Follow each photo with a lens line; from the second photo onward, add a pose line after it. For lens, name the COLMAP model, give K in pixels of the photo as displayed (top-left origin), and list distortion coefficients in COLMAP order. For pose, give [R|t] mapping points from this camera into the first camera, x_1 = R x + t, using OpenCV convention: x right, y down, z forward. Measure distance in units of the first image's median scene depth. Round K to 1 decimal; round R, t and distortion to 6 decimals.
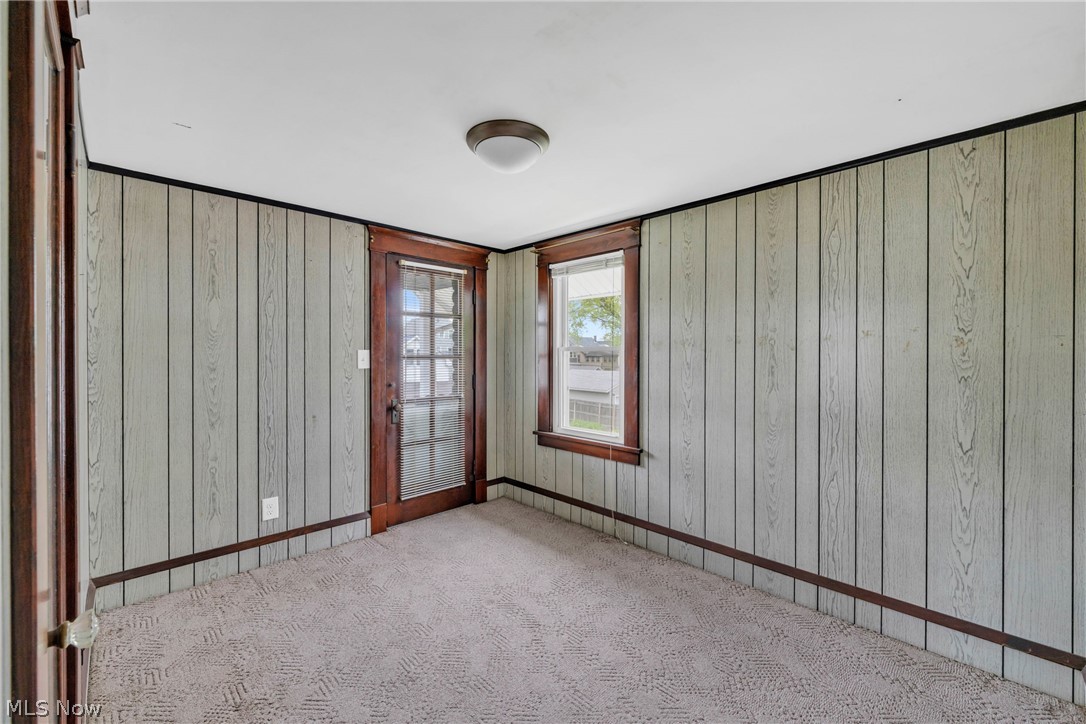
lens RADIAL K [[444.7, 0, 541.7], [0, 444.7, 360.9], [0, 0, 1]] dist [-0.000295, -0.000124]
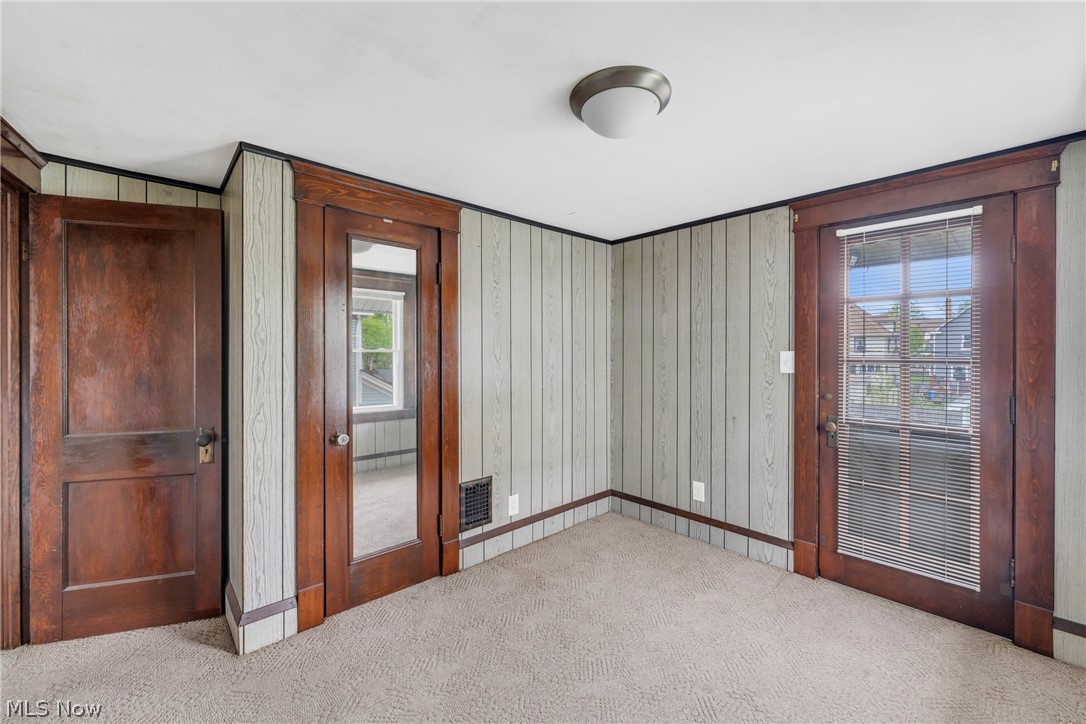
lens RADIAL K [[444.7, 0, 541.7], [0, 444.7, 360.9], [0, 0, 1]] dist [-0.000295, -0.000124]
pose [[-0.032116, 0.013402, -0.999394, 0.505047], [-0.020756, 0.999686, 0.014073, -0.008993], [0.999269, 0.021196, -0.031828, 0.591591]]
